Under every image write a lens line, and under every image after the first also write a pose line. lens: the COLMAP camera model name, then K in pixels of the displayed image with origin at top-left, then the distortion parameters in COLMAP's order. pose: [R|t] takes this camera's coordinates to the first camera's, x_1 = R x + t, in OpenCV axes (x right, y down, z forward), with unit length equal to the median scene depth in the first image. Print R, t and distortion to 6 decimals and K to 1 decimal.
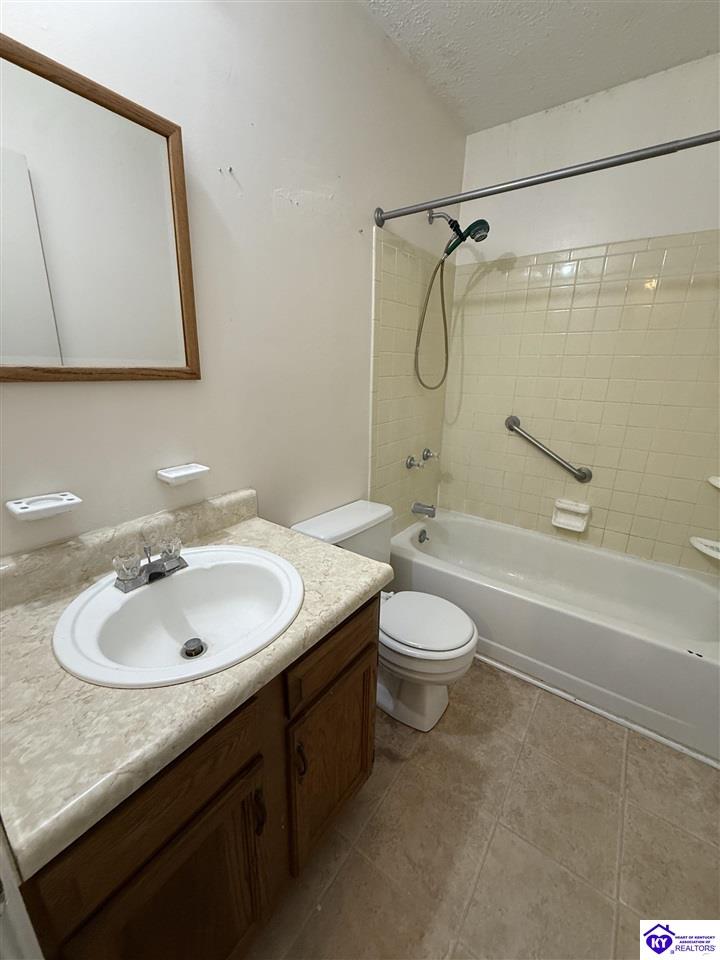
lens RADIAL K [[380.2, 0, 359.3], [0, 380.2, 477.5], [0, 0, 1]] dist [-0.000040, 0.000032]
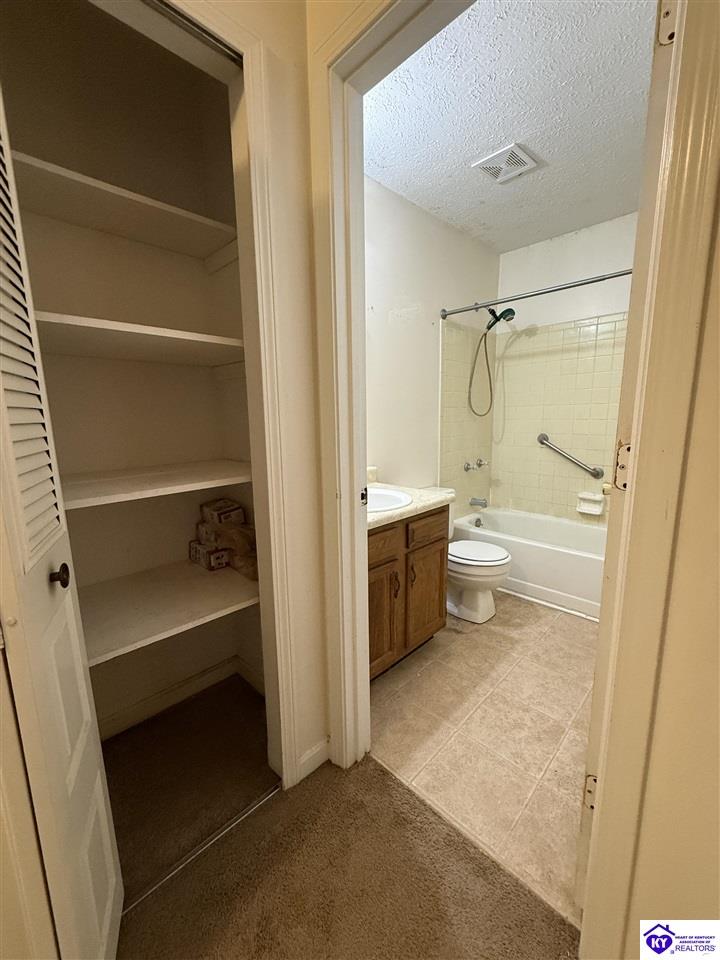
lens RADIAL K [[380.2, 0, 359.3], [0, 380.2, 477.5], [0, 0, 1]] dist [-0.000040, 0.000032]
pose [[0.987507, -0.007180, -0.157412, -0.045375], [-0.012646, 0.992128, -0.124586, 0.199226], [0.157067, 0.125020, 0.979643, -0.497255]]
